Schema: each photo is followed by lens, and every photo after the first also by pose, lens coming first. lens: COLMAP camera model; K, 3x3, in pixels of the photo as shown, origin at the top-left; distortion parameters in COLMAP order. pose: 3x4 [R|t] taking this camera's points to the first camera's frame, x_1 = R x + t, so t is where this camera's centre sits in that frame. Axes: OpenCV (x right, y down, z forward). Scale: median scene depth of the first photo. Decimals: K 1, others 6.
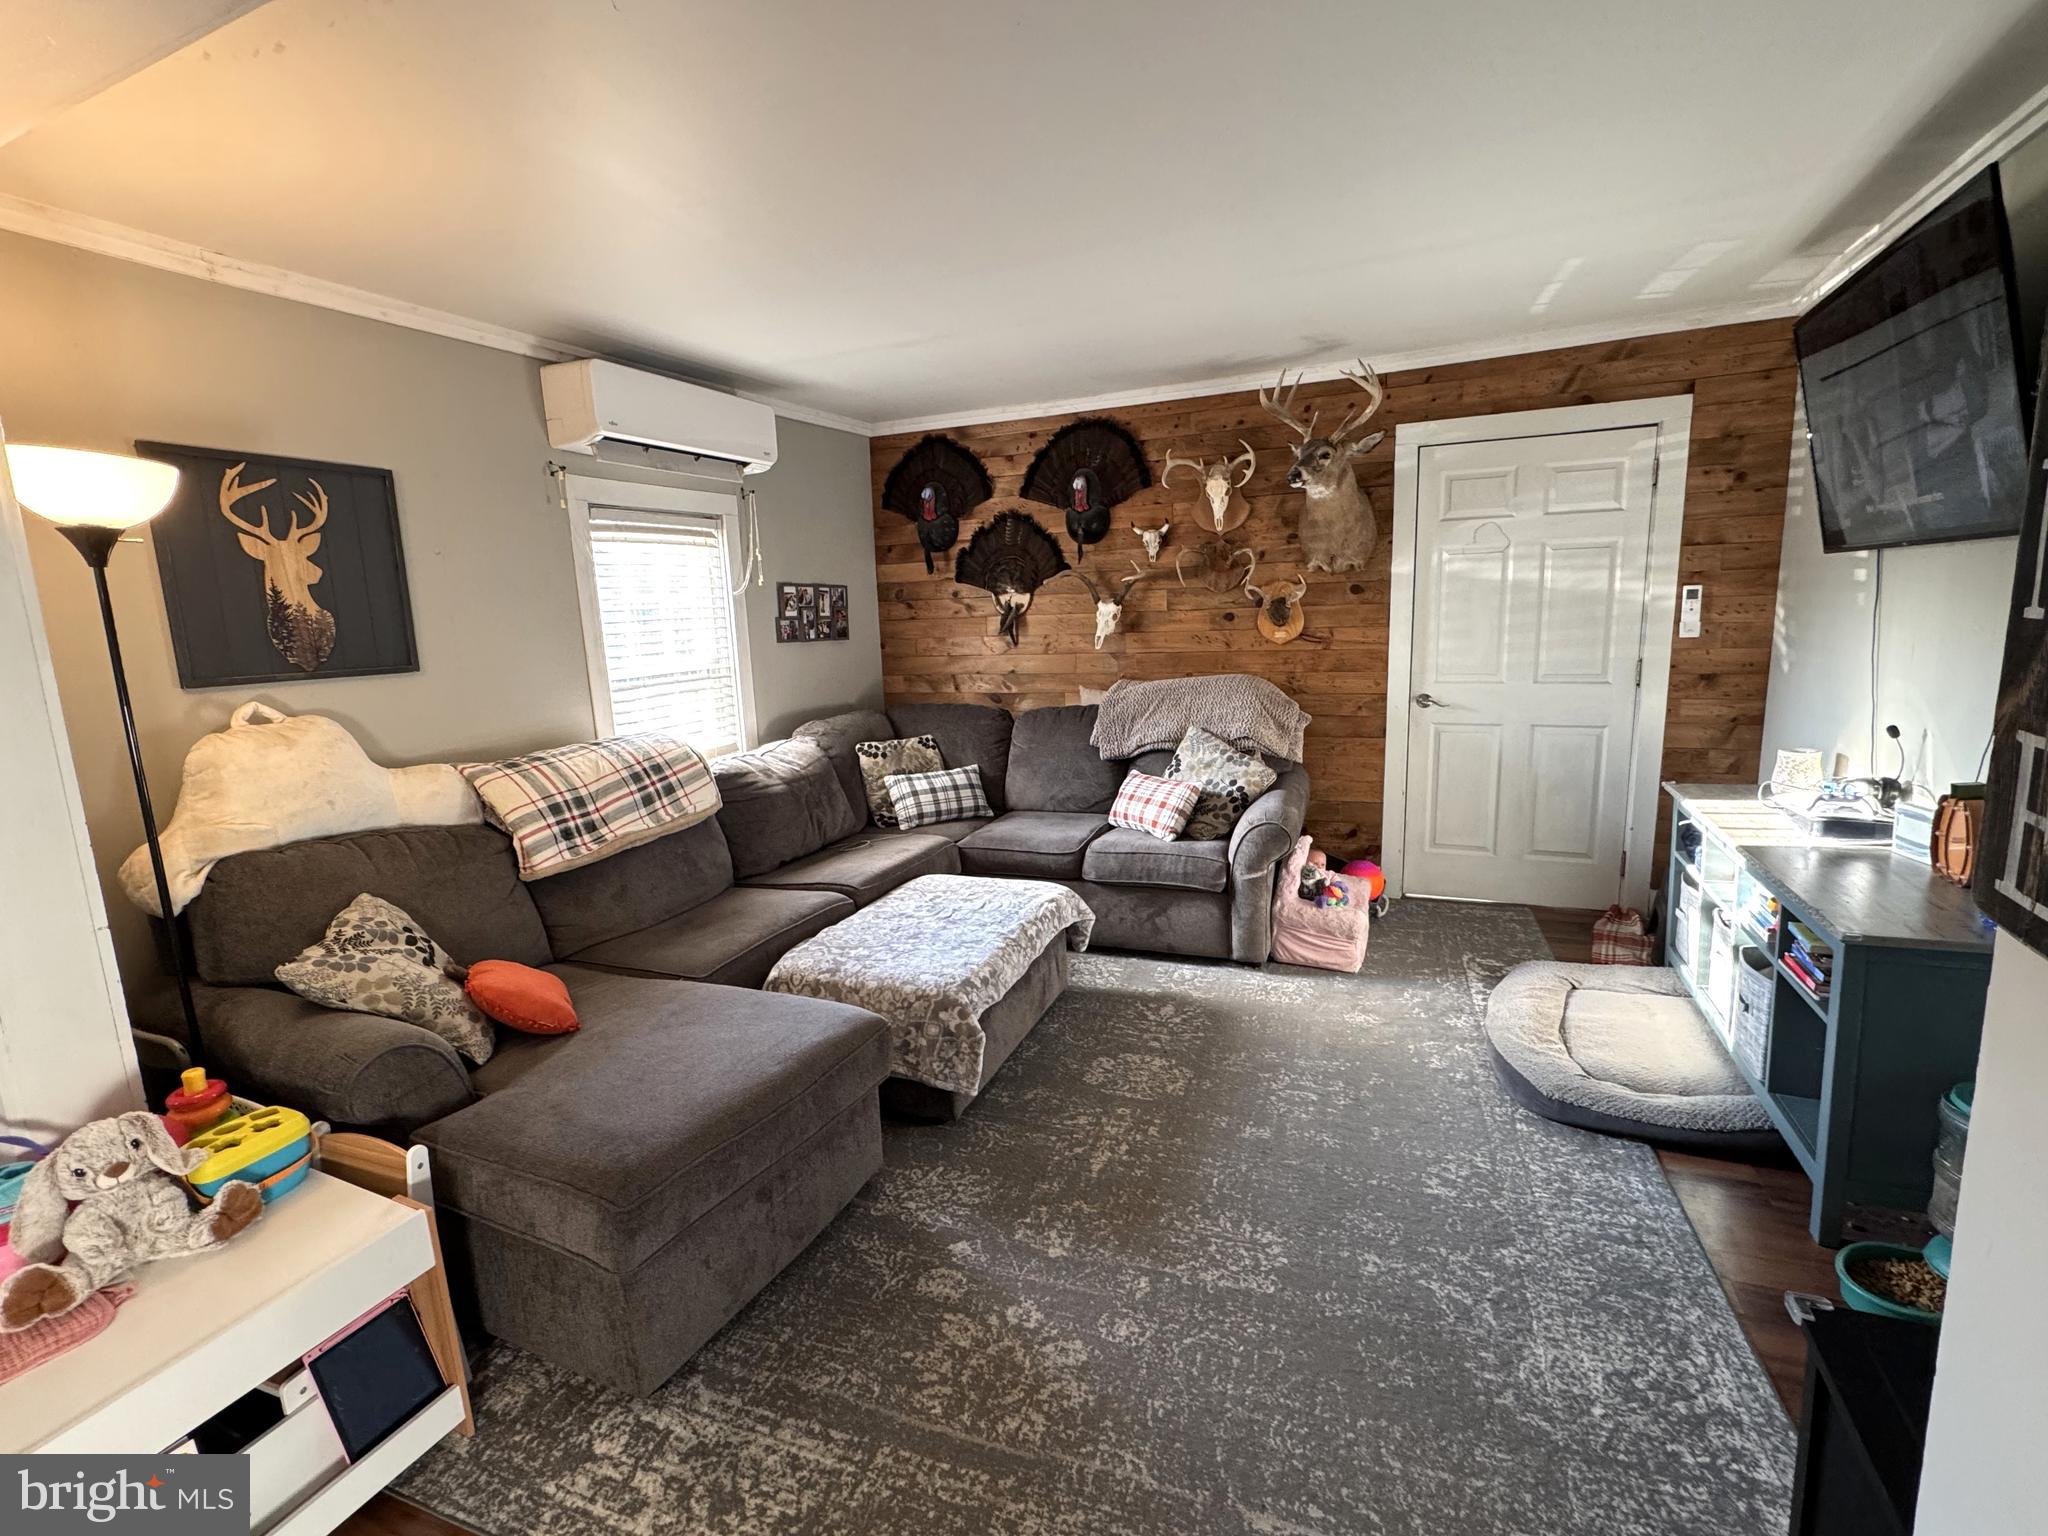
lens RADIAL K [[923.0, 0, 1027.5], [0, 923.0, 774.2], [0, 0, 1]] dist [-0.004082, -0.000209]
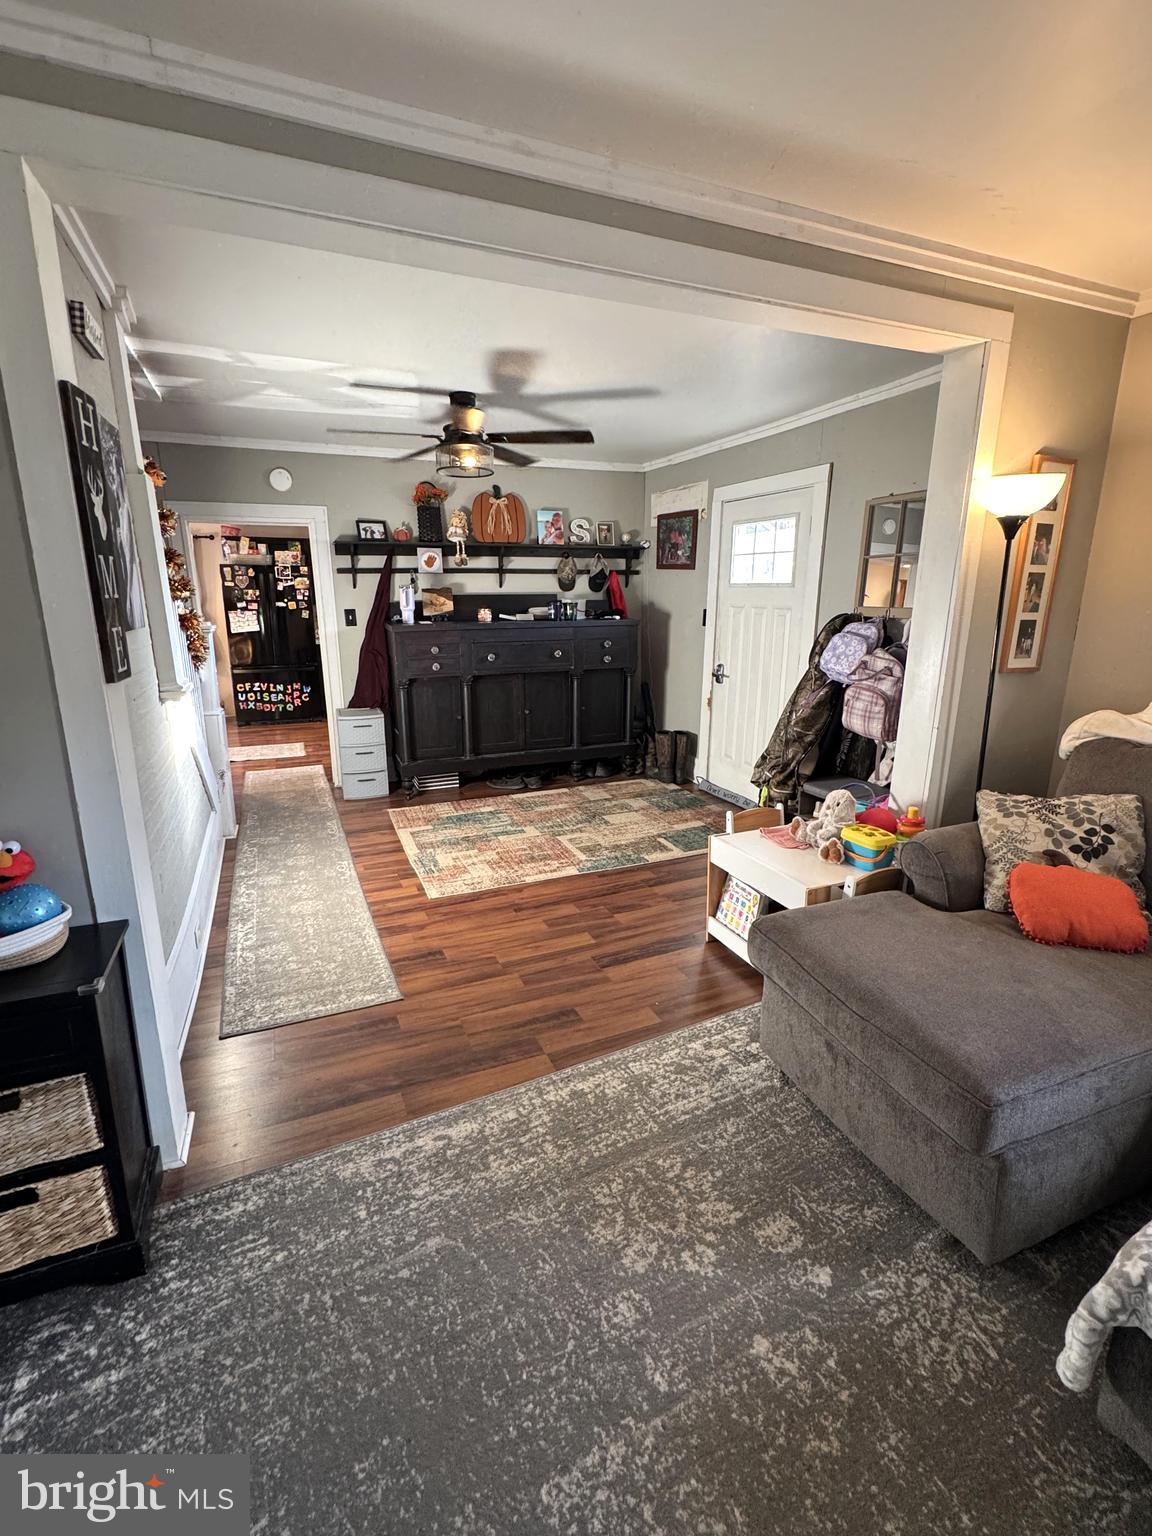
lens RADIAL K [[692.2, 0, 575.3], [0, 692.2, 759.5], [0, 0, 1]] dist [-0.004082, -0.000209]
pose [[-0.680295, 0.217040, -0.700066, 0.274385], [-0.099845, 0.918803, 0.381879, -0.122016], [0.726106, 0.329689, -0.603387, 0.616931]]
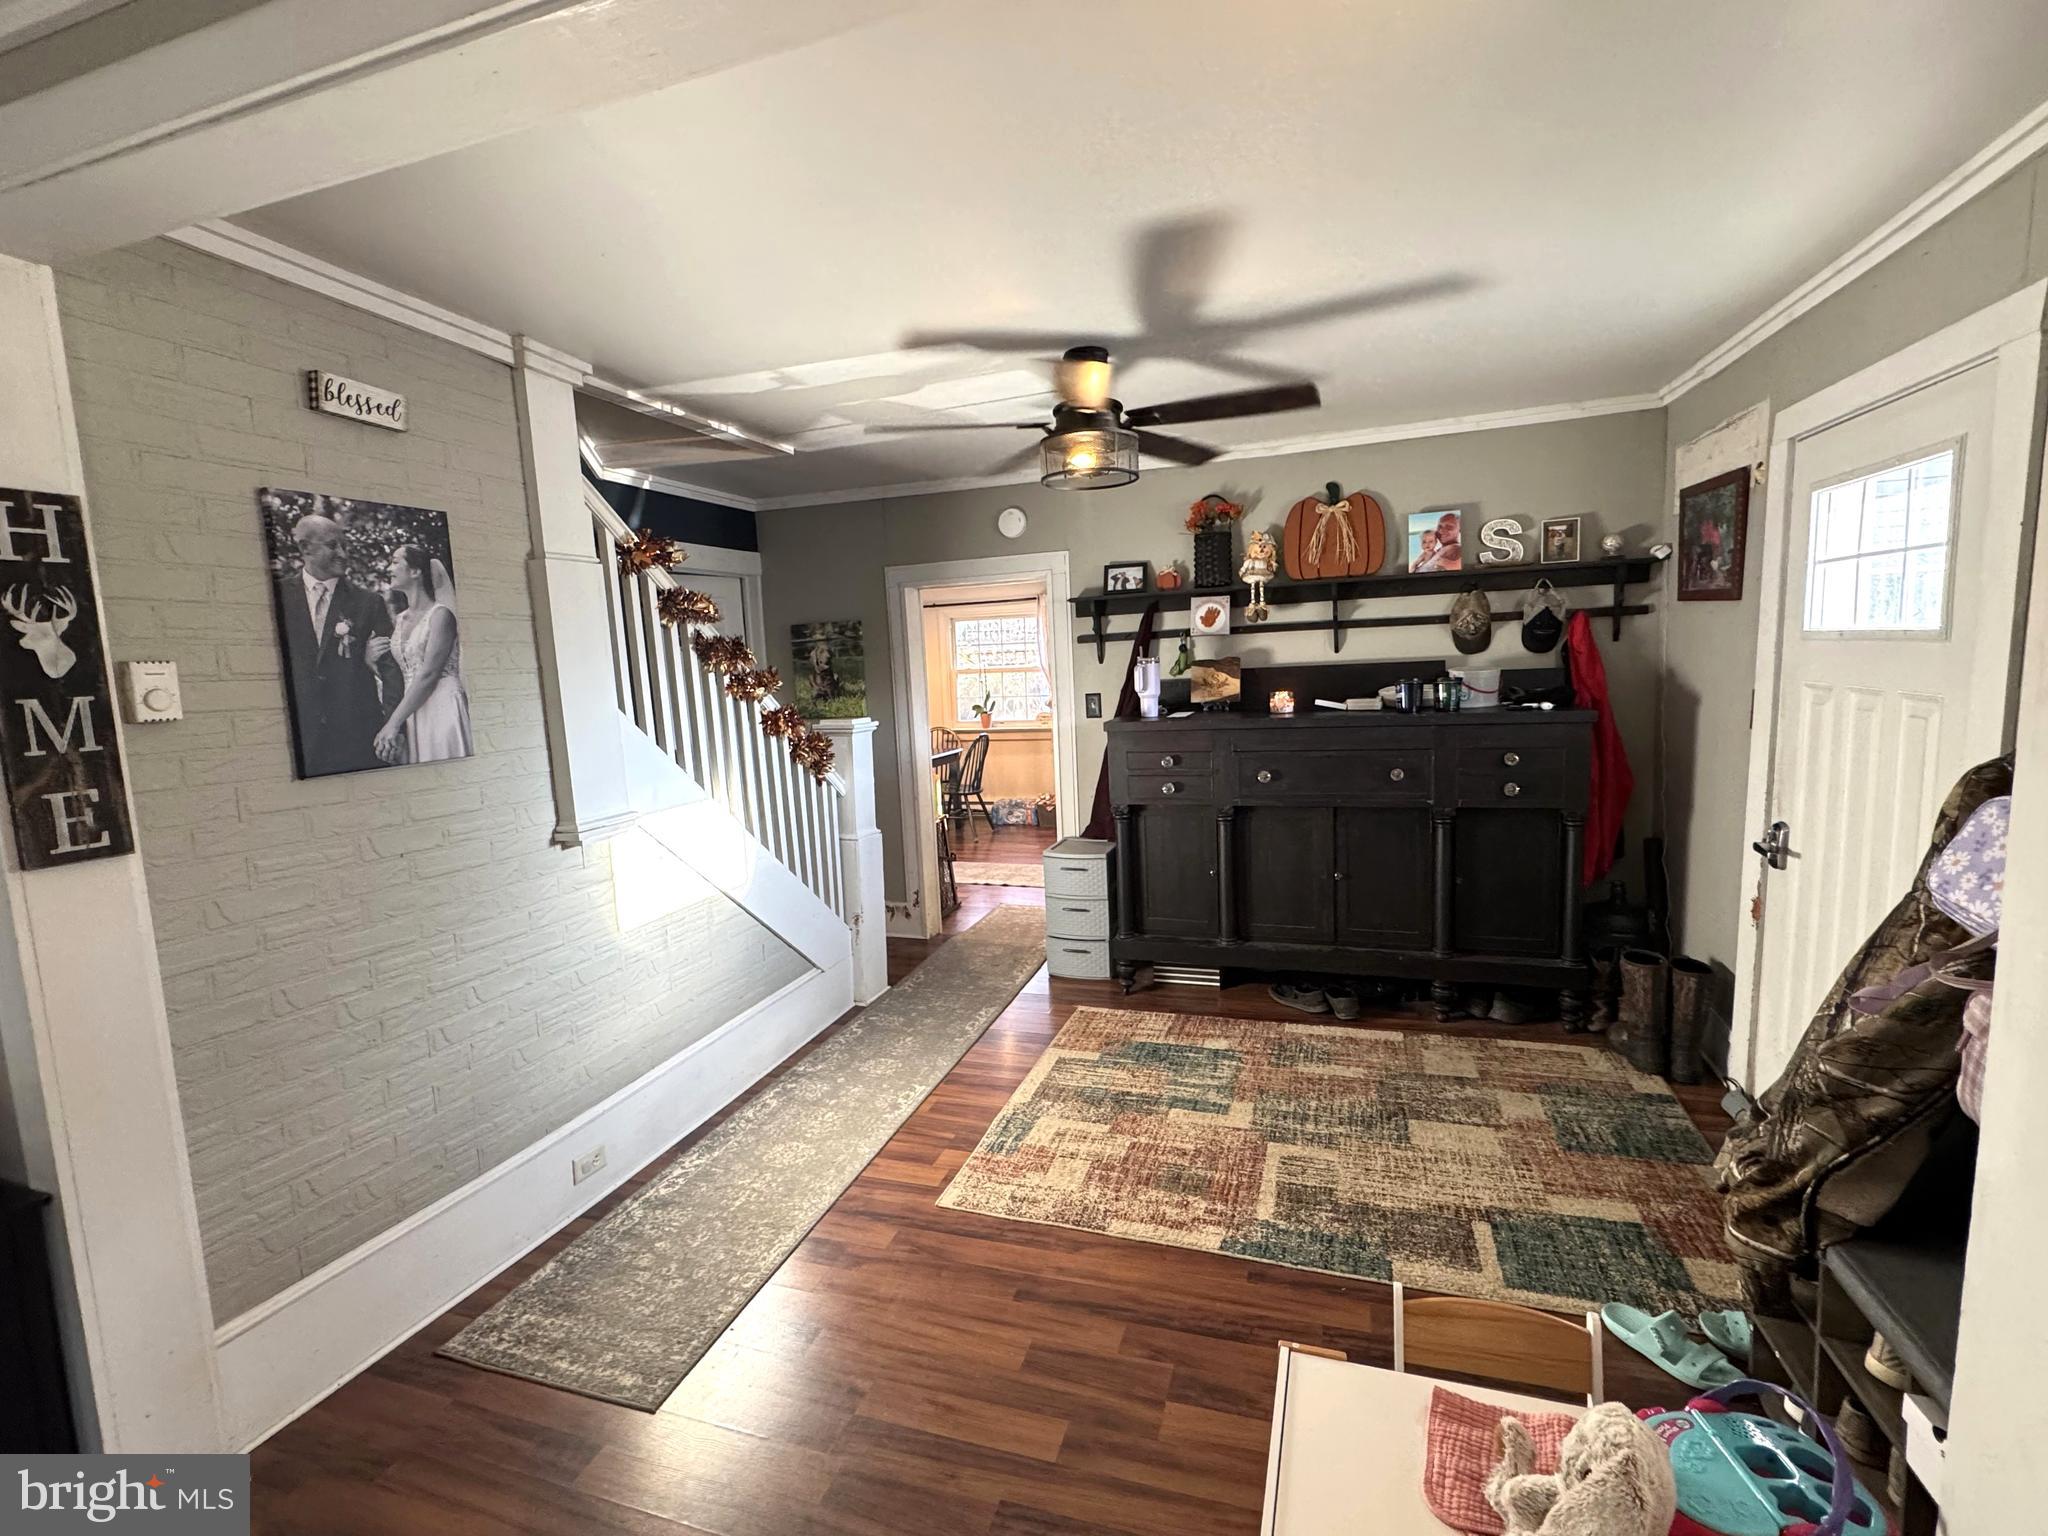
lens RADIAL K [[923.0, 0, 1016.0], [0, 923.0, 773.9], [0, 0, 1]] dist [-0.004082, -0.000209]
pose [[-0.991116, 0.098387, -0.089497, -0.228939], [0.066977, 0.950554, 0.303250, -0.108553], [0.114907, 0.294562, -0.948699, 0.565813]]
